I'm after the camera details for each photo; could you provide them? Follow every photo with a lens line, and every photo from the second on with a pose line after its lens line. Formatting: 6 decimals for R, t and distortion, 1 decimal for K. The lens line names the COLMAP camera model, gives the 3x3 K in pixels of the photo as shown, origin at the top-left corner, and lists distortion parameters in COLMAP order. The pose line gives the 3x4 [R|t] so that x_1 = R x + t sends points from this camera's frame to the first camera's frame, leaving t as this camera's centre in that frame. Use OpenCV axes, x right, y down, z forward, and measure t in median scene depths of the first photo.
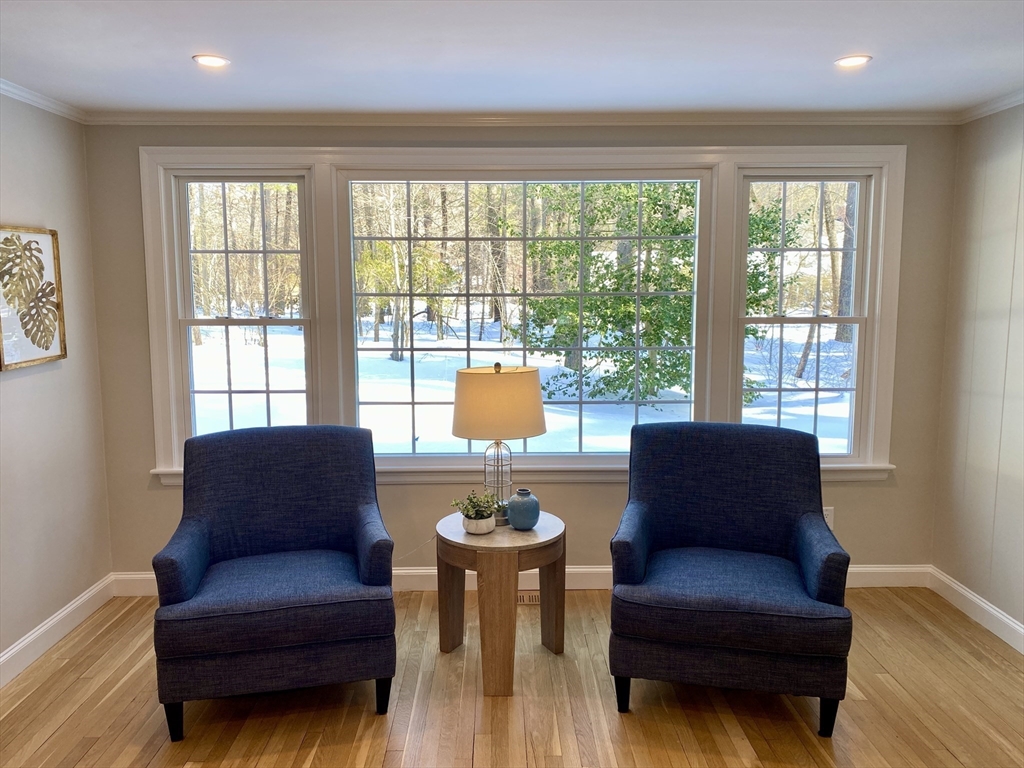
lens RADIAL K [[782.6, 0, 512.0], [0, 782.6, 384.0], [0, 0, 1]] dist [0.052609, 0.000383]
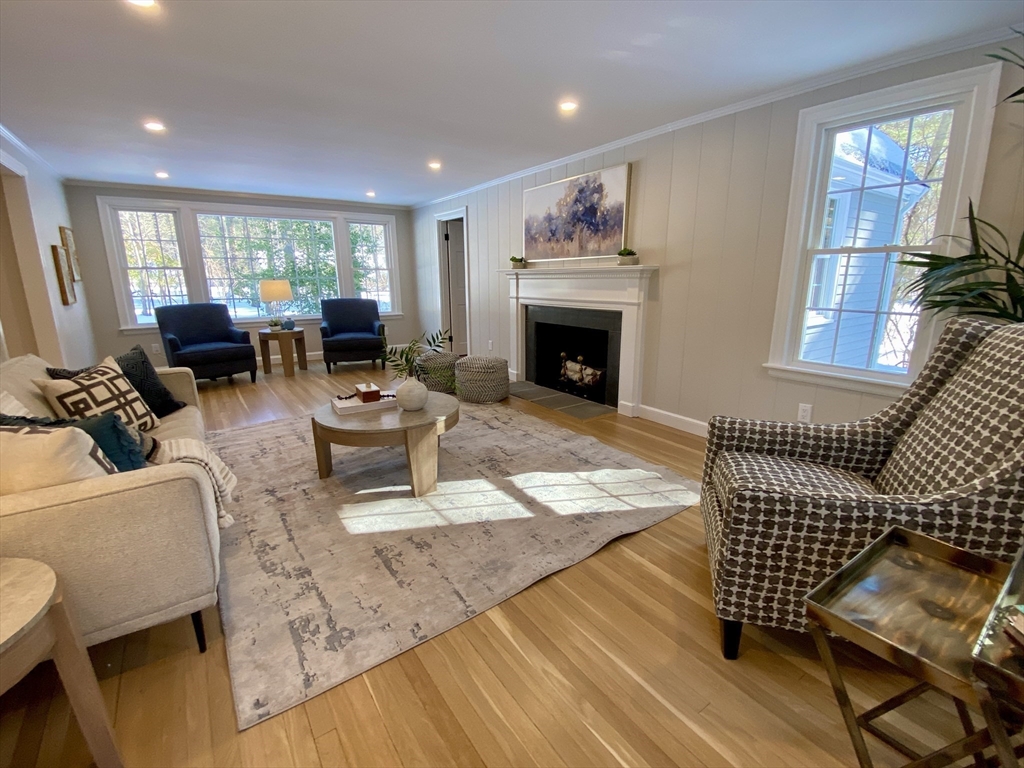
lens RADIAL K [[443.0, 0, 512.0], [0, 443.0, 384.0], [0, 0, 1]] dist [0.000468, -0.000235]
pose [[0.825716, -0.138723, 0.546762, -0.222356], [0.073145, 0.987437, 0.140066, 0.181386], [-0.559323, -0.075662, 0.825489, -0.897721]]
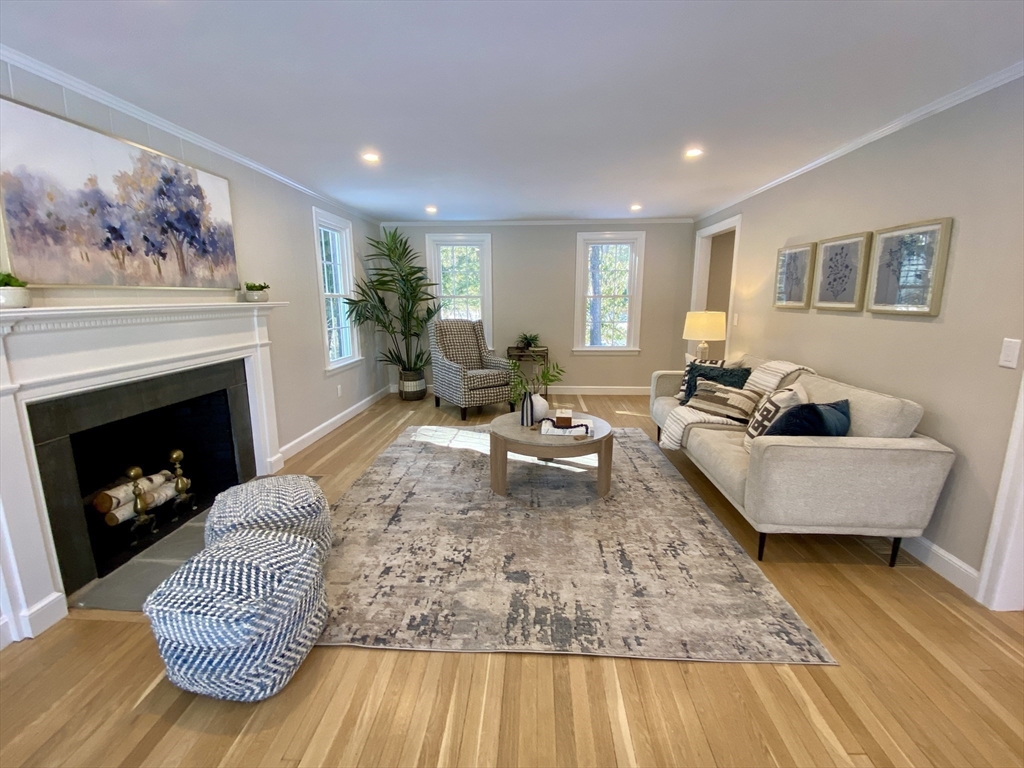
lens RADIAL K [[443.0, 0, 512.0], [0, 443.0, 384.0], [0, 0, 1]] dist [0.000468, -0.000235]
pose [[-0.997040, -0.002366, 0.076849, 0.475359], [0.021180, 0.952402, 0.304109, -0.418972], [-0.073910, 0.304836, -0.949533, 3.592717]]
